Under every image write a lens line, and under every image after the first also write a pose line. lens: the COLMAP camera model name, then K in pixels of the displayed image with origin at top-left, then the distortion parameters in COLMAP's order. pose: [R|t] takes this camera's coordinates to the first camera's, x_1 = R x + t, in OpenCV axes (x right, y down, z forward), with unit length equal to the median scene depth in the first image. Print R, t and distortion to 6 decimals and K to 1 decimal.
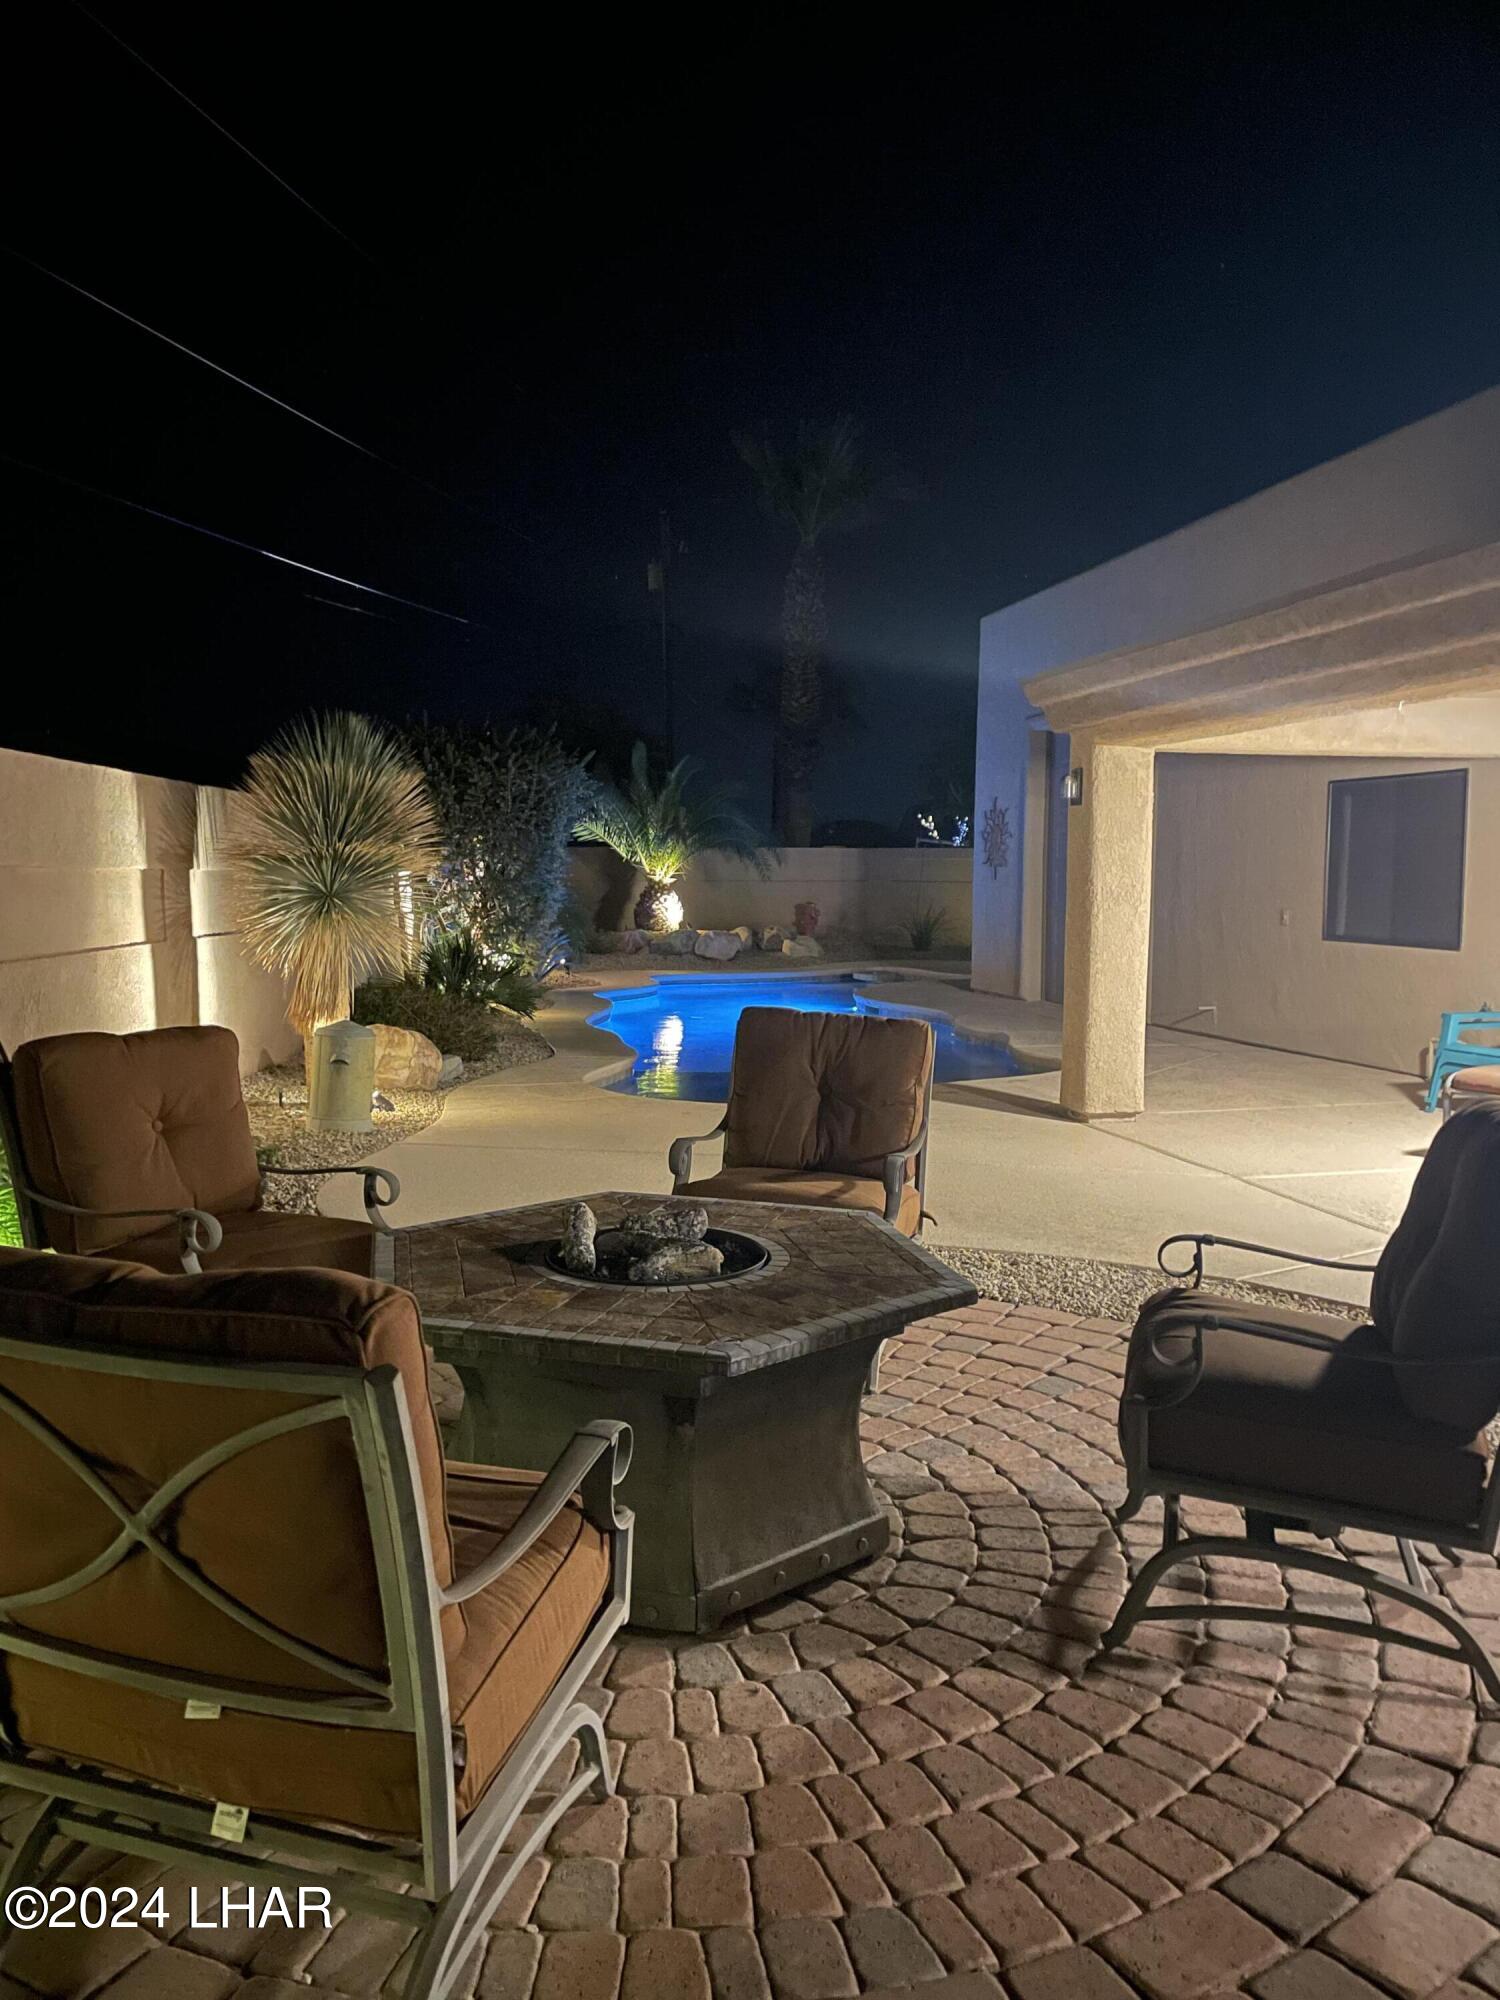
lens RADIAL K [[1491.9, 0, 749.6], [0, 1491.9, 994.0], [0, 0, 1]] dist [0.004082, -0.001370]
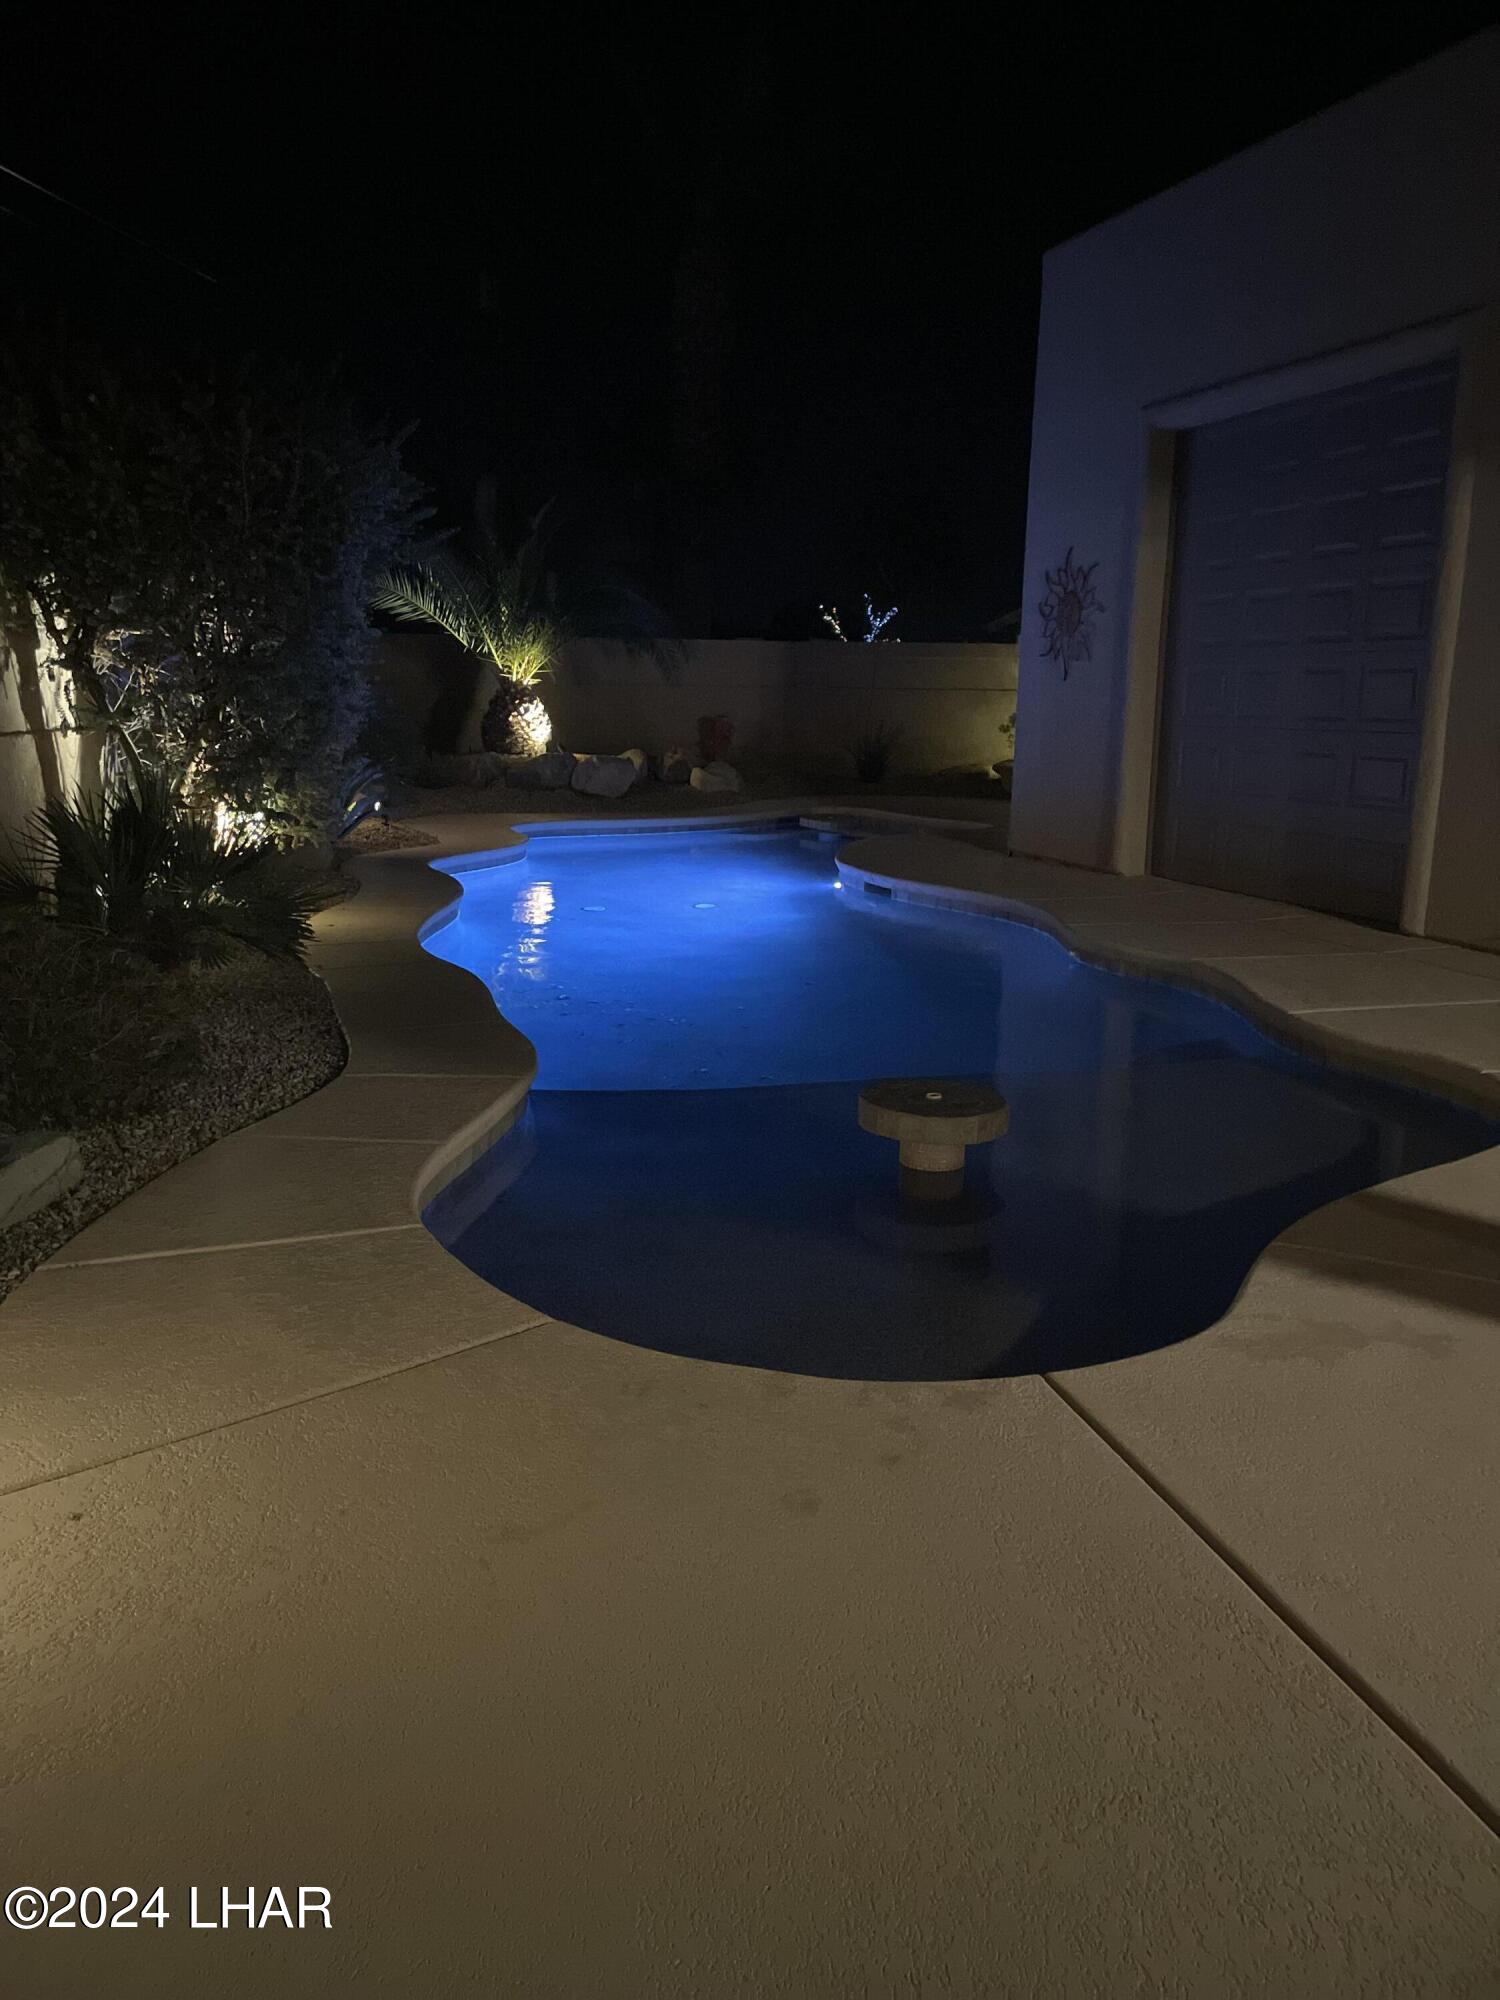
lens RADIAL K [[1491.9, 0, 752.7], [0, 1491.9, 1014.8], [0, 0, 1]] dist [0.004082, -0.001370]
pose [[0.993806, -0.014333, 0.110198, -0.030930], [-0.000902, 0.990574, 0.136973, -0.017665], [-0.111122, -0.136224, 0.984426, 0.285345]]
